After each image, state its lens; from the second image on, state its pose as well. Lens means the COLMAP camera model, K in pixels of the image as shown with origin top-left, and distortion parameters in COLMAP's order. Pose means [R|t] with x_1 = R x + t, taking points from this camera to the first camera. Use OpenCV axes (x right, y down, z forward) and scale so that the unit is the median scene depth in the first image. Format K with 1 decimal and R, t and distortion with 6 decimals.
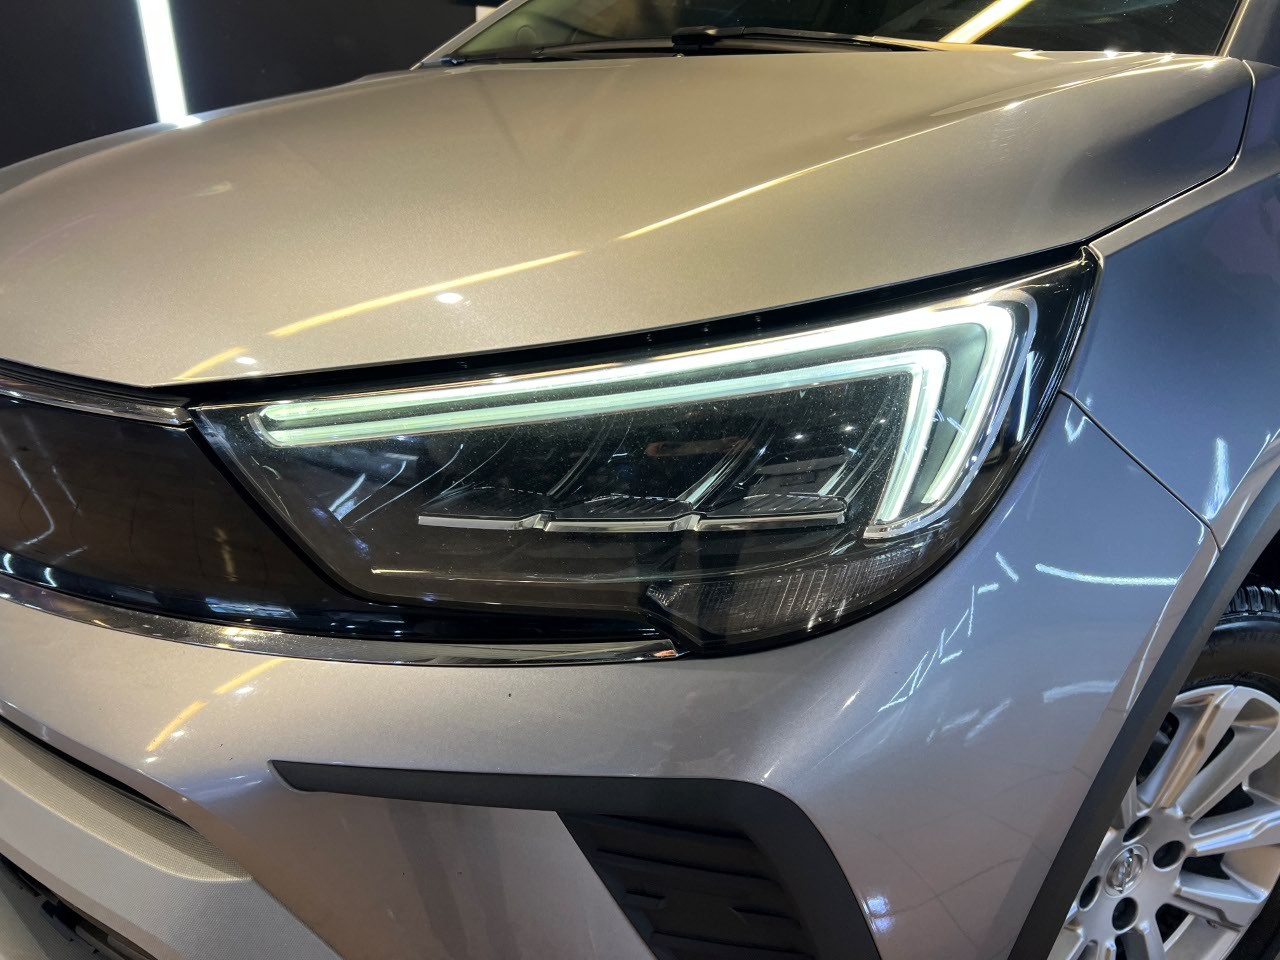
lens RADIAL K [[973.3, 0, 642.3], [0, 973.3, 476.7], [0, 0, 1]] dist [0.003360, 0.002055]
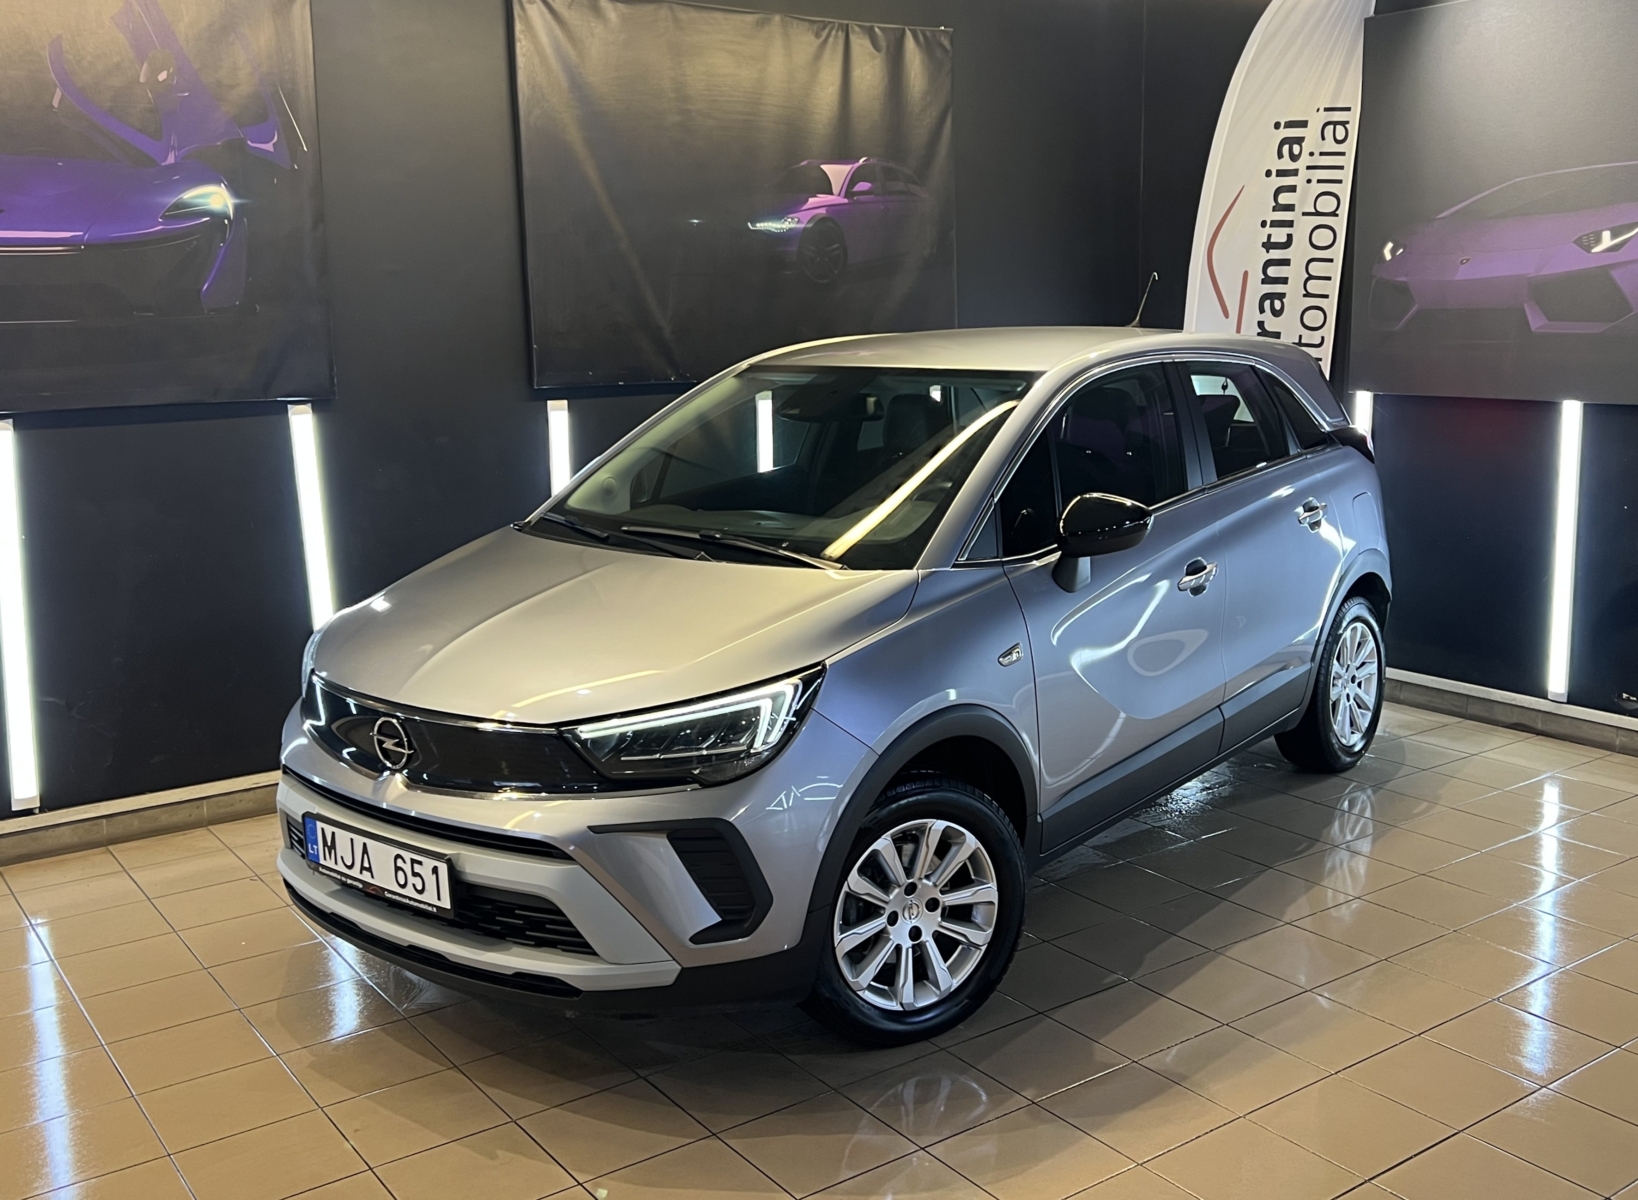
lens RADIAL K [[1570.1, 0, 811.2], [0, 1570.1, 607.5], [0, 0, 1]] dist [0.009240, 0.000000]
pose [[0.995166, -0.056686, 0.080190, 0.012064], [0.068336, 0.986179, -0.150937, 0.407003], [-0.070526, 0.155688, 0.985285, -4.606230]]
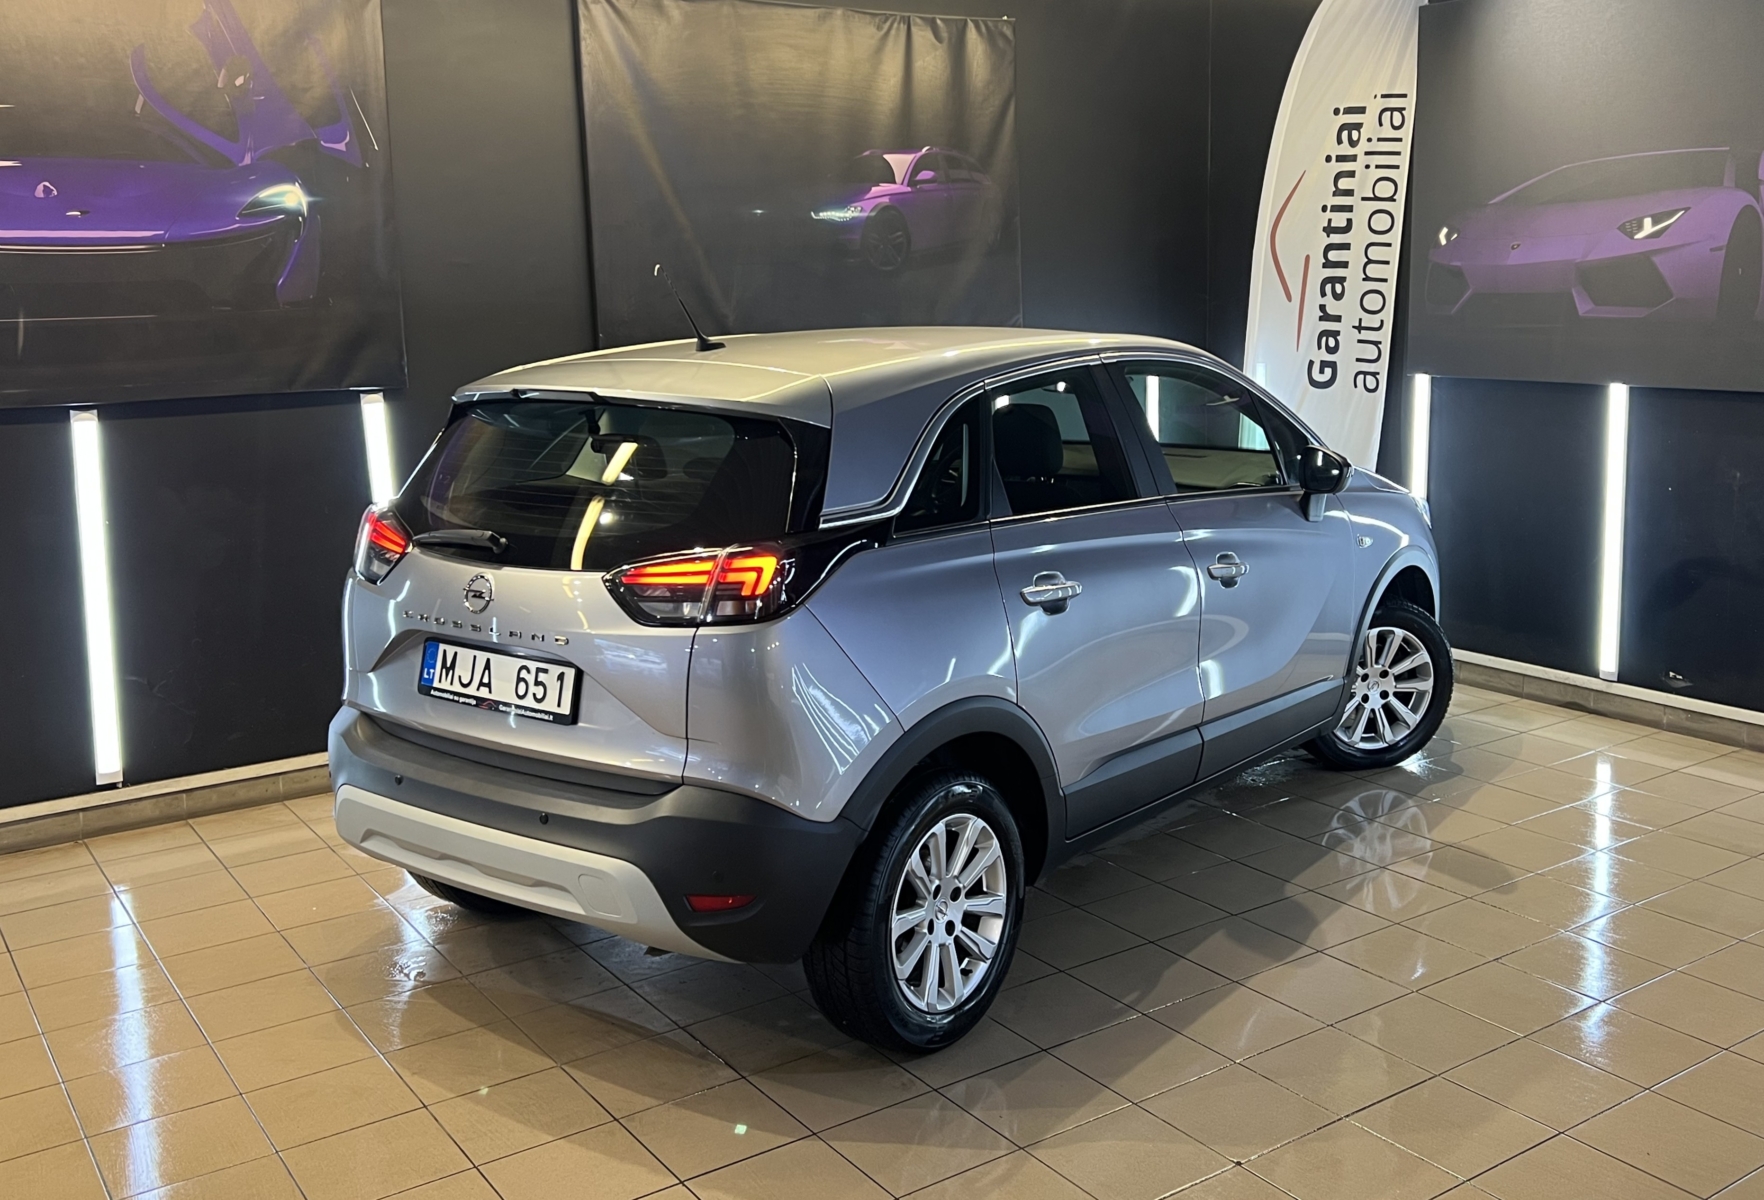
lens RADIAL K [[1626.5, 0, 887.9], [0, 1626.5, 583.3], [0, 0, 1]] dist [0.010186, 0.000000]
pose [[0.996315, -0.058177, 0.063027, 0.289887], [0.067408, 0.985462, -0.155953, 0.536110], [-0.053038, 0.159627, 0.985752, -5.285849]]
